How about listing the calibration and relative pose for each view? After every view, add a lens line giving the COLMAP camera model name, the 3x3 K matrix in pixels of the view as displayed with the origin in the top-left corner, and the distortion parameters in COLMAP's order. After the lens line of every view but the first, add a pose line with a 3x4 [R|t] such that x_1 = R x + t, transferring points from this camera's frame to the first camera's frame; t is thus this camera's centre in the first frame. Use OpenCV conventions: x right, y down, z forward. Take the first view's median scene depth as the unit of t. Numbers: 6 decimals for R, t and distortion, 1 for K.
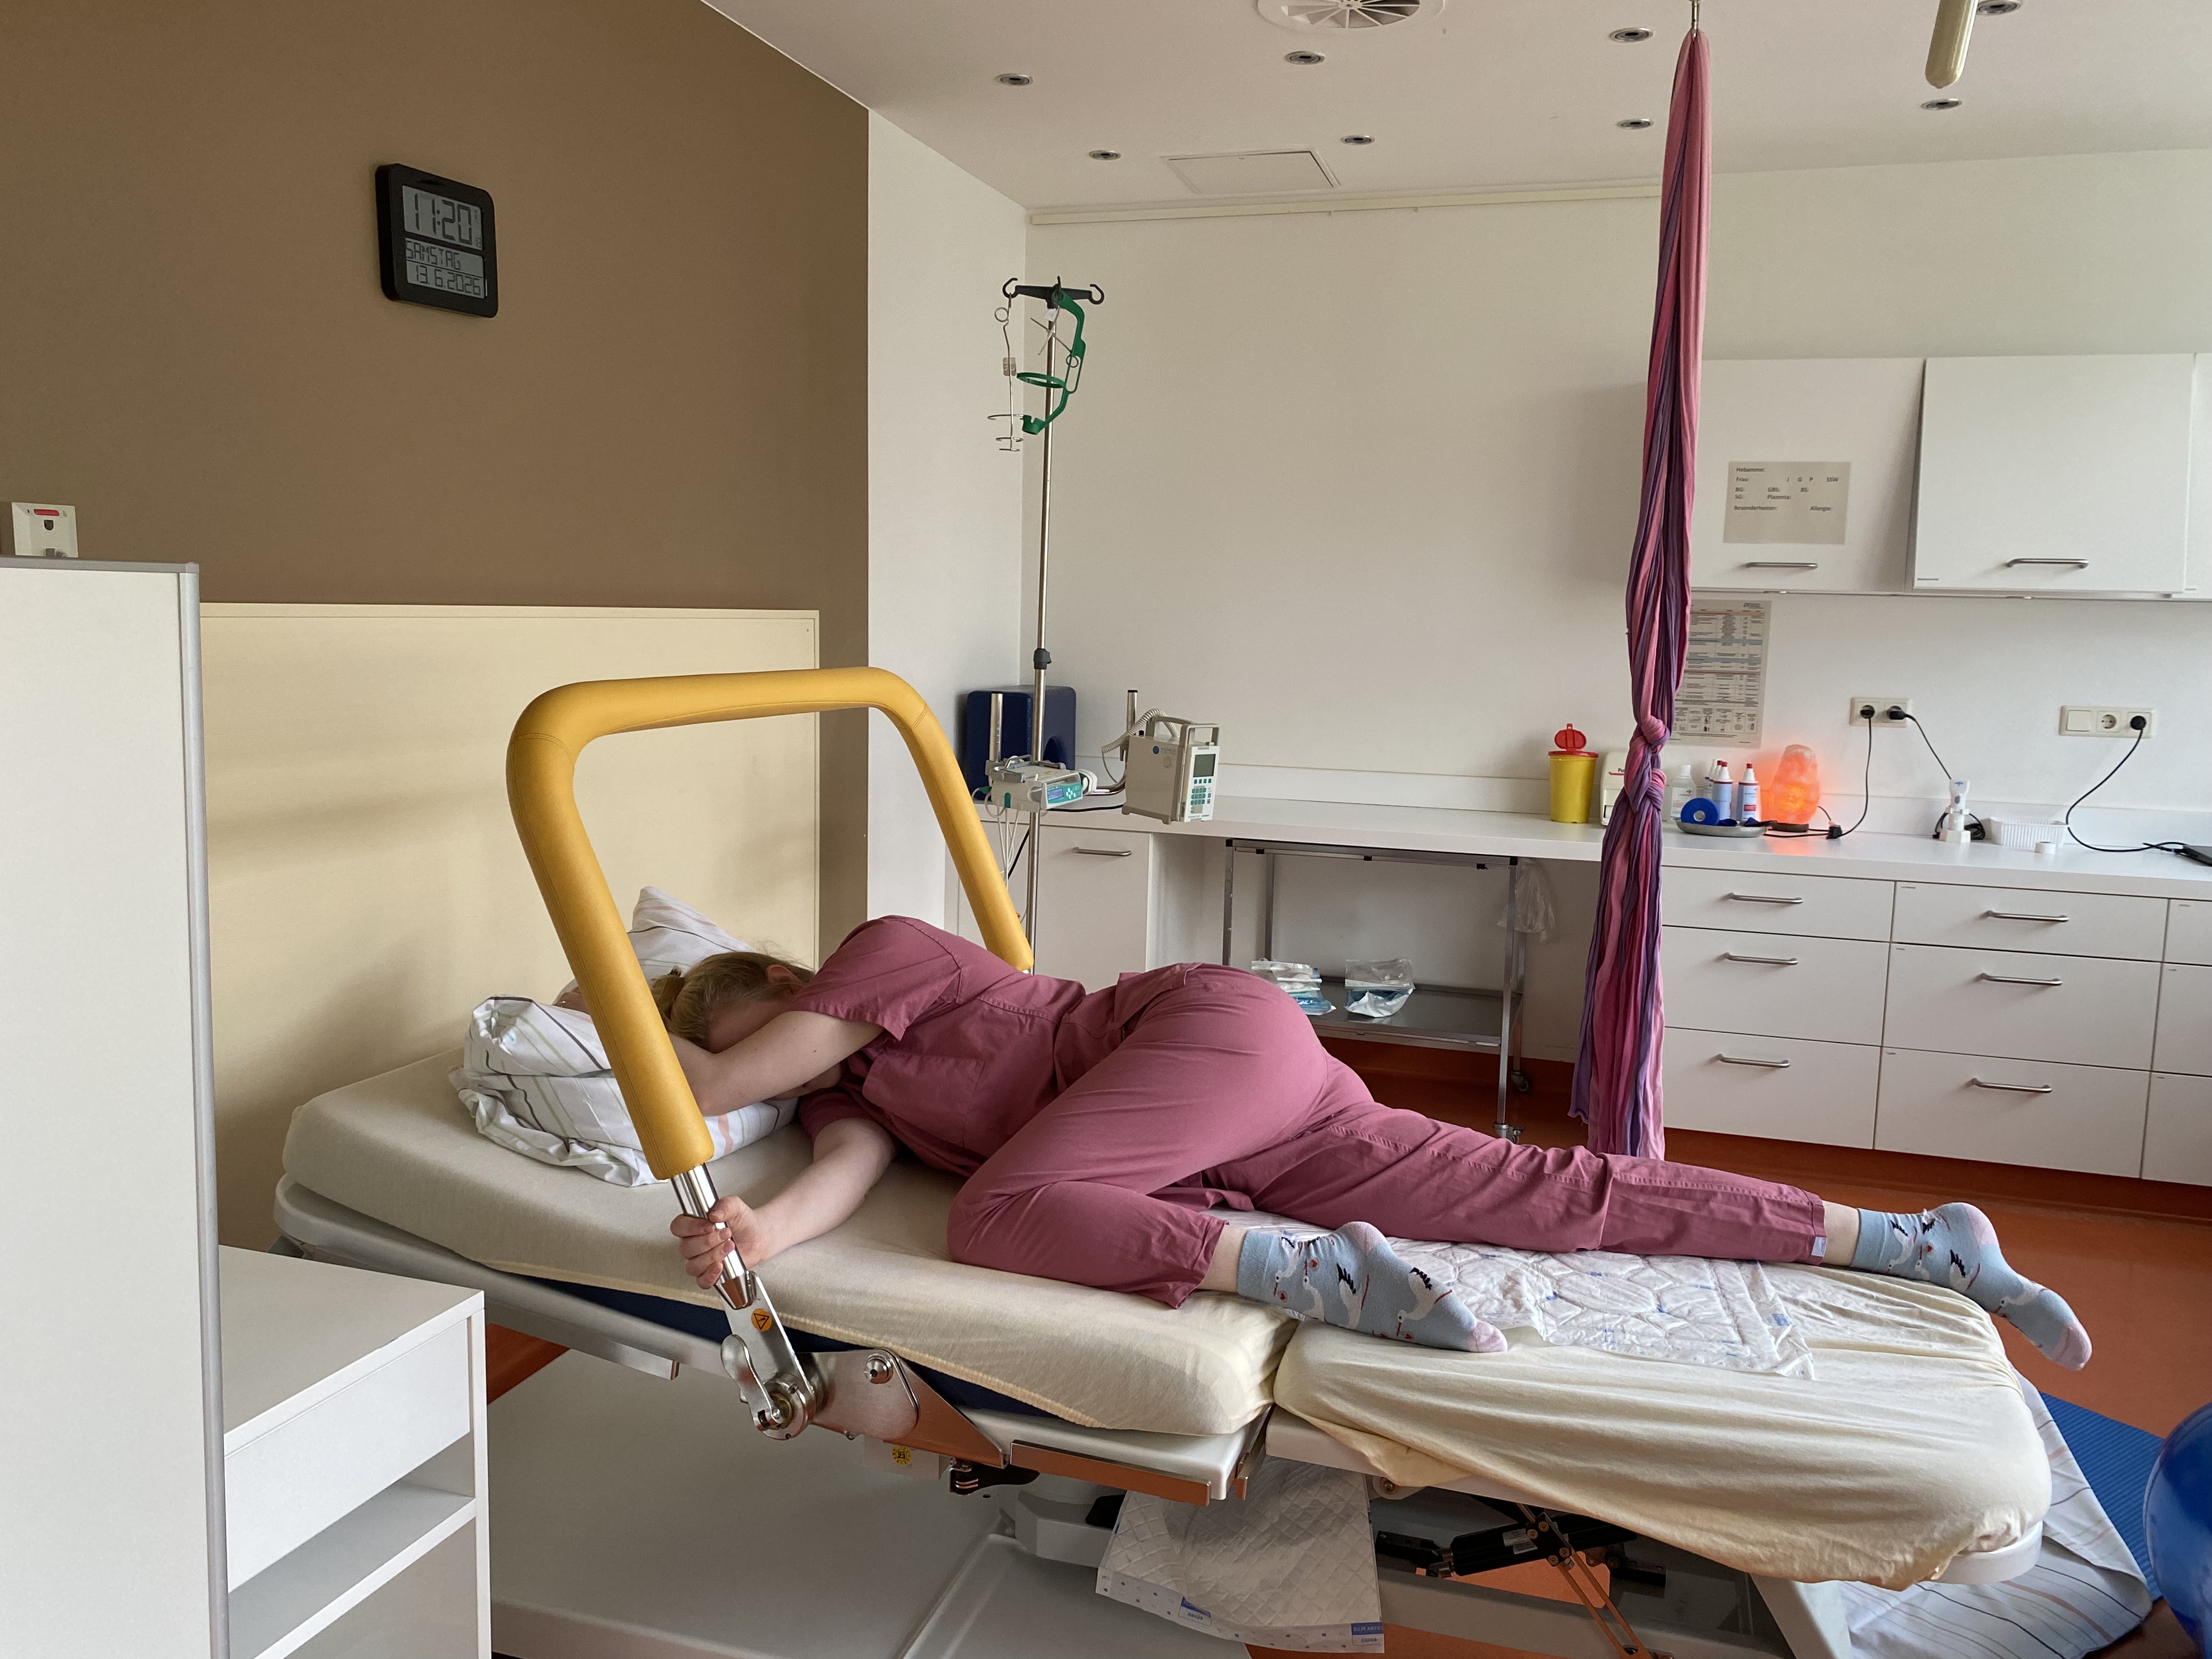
lens RADIAL K [[1663.6, 0, 1103.6], [0, 1663.6, 829.1], [0, 0, 1]] dist [0.035837, -0.050204]
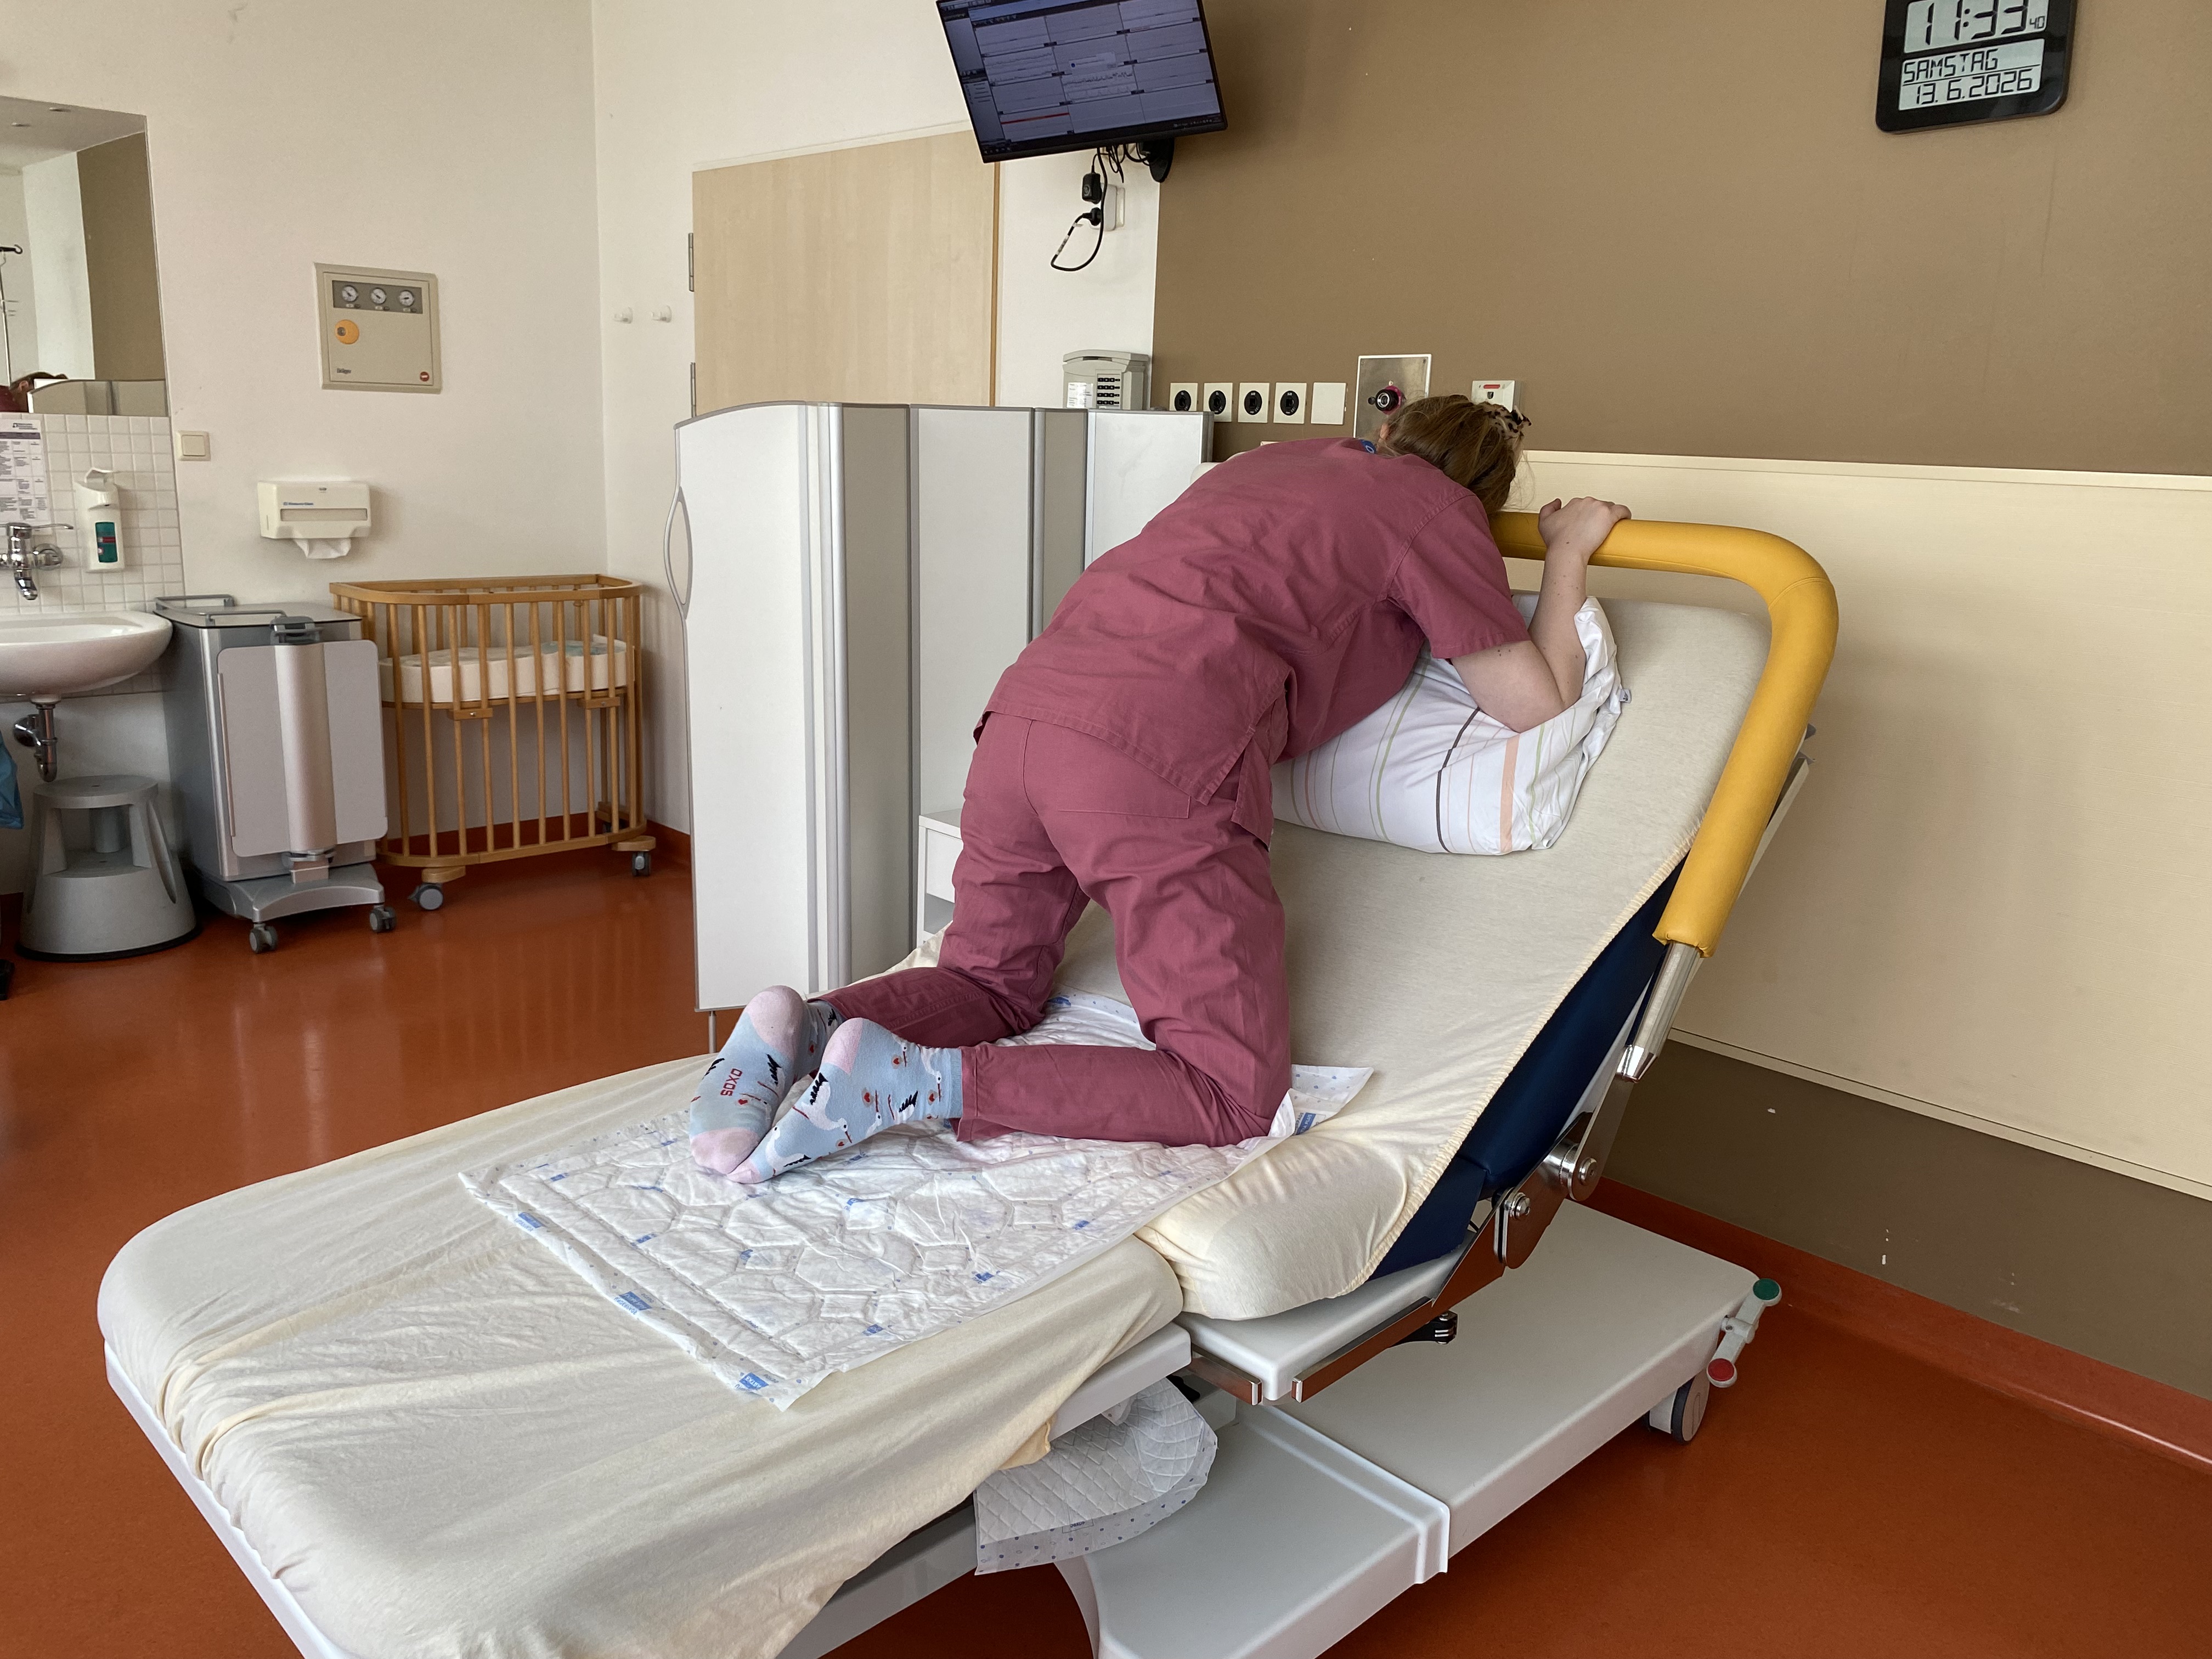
lens RADIAL K [[1663.6, 0, 1102.6], [0, 1663.6, 804.7], [0, 0, 1]] dist [0.035837, -0.050204]
pose [[-0.459759, 0.156102, -0.874216, 0.405614], [-0.162642, 0.952977, 0.255701, -0.077113], [0.873023, 0.259744, -0.412751, 0.676273]]
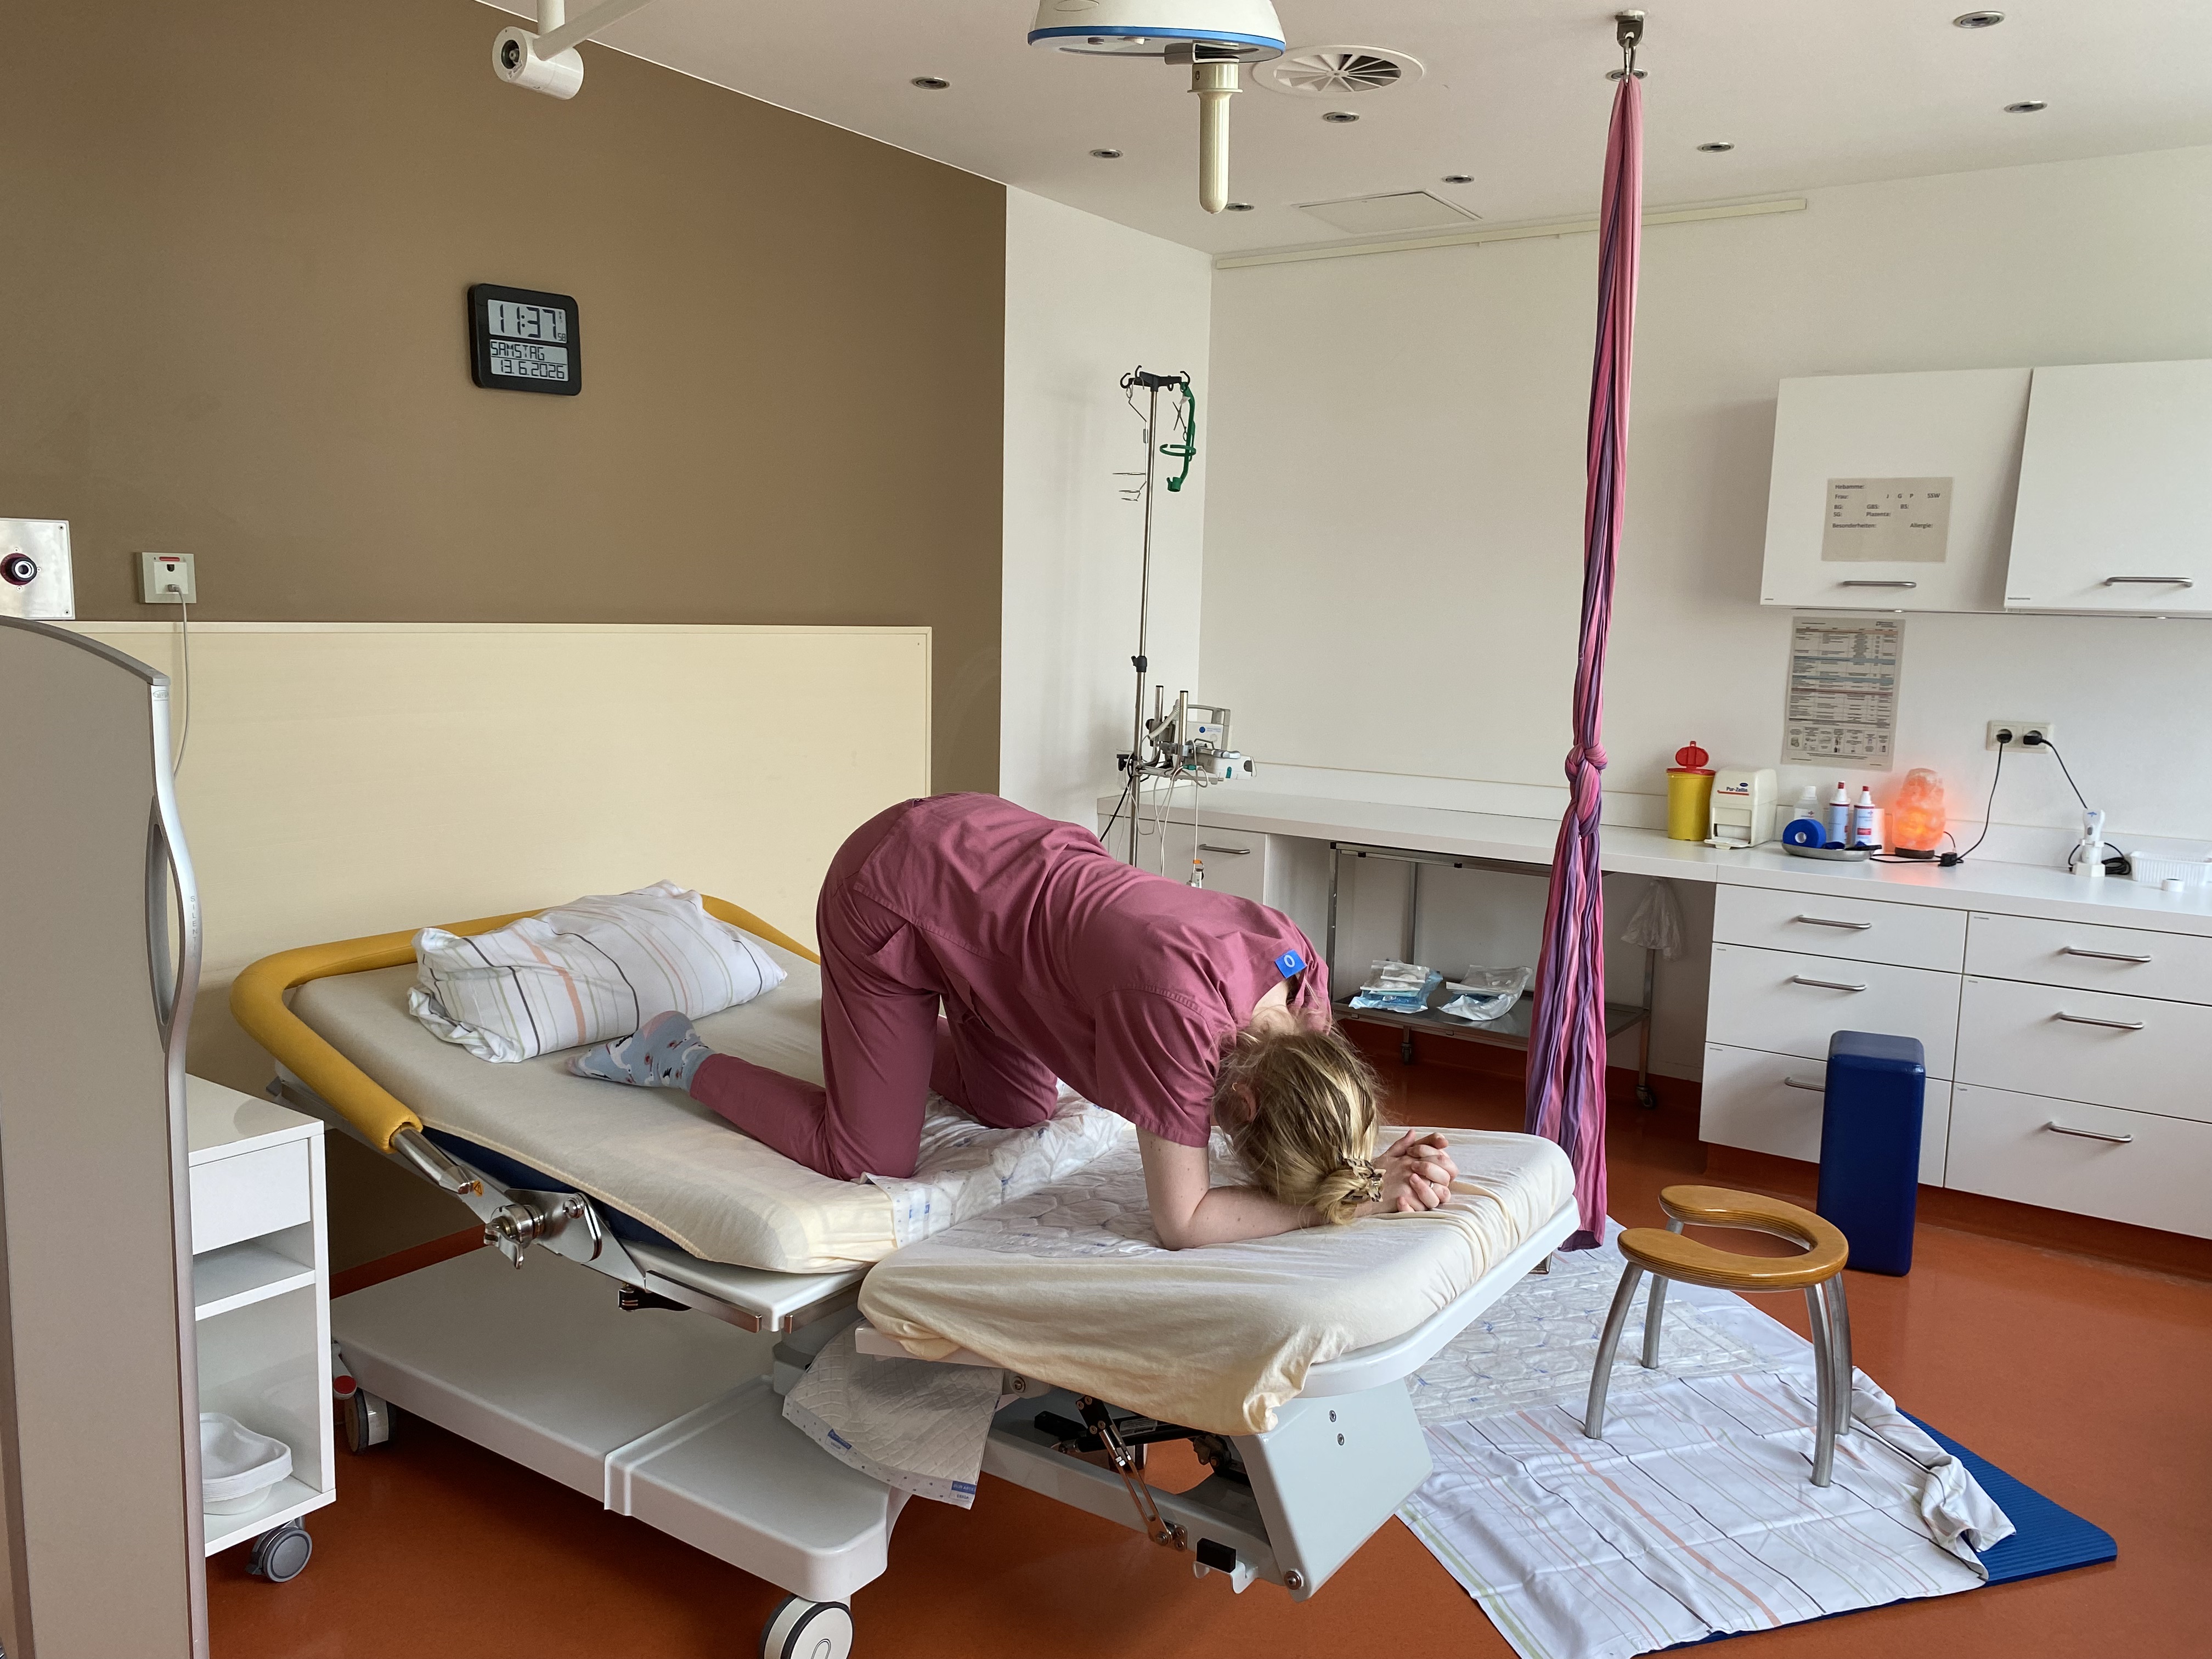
lens RADIAL K [[1663.6, 0, 1125.4], [0, 1663.6, 828.1], [0, 0, 1]] dist [0.035837, -0.050204]
pose [[0.959074, 0.038524, -0.280521, 0.264283], [-0.040163, 0.999193, -0.000095, 0.002769], [0.280291, 0.011358, 0.959848, -0.060784]]
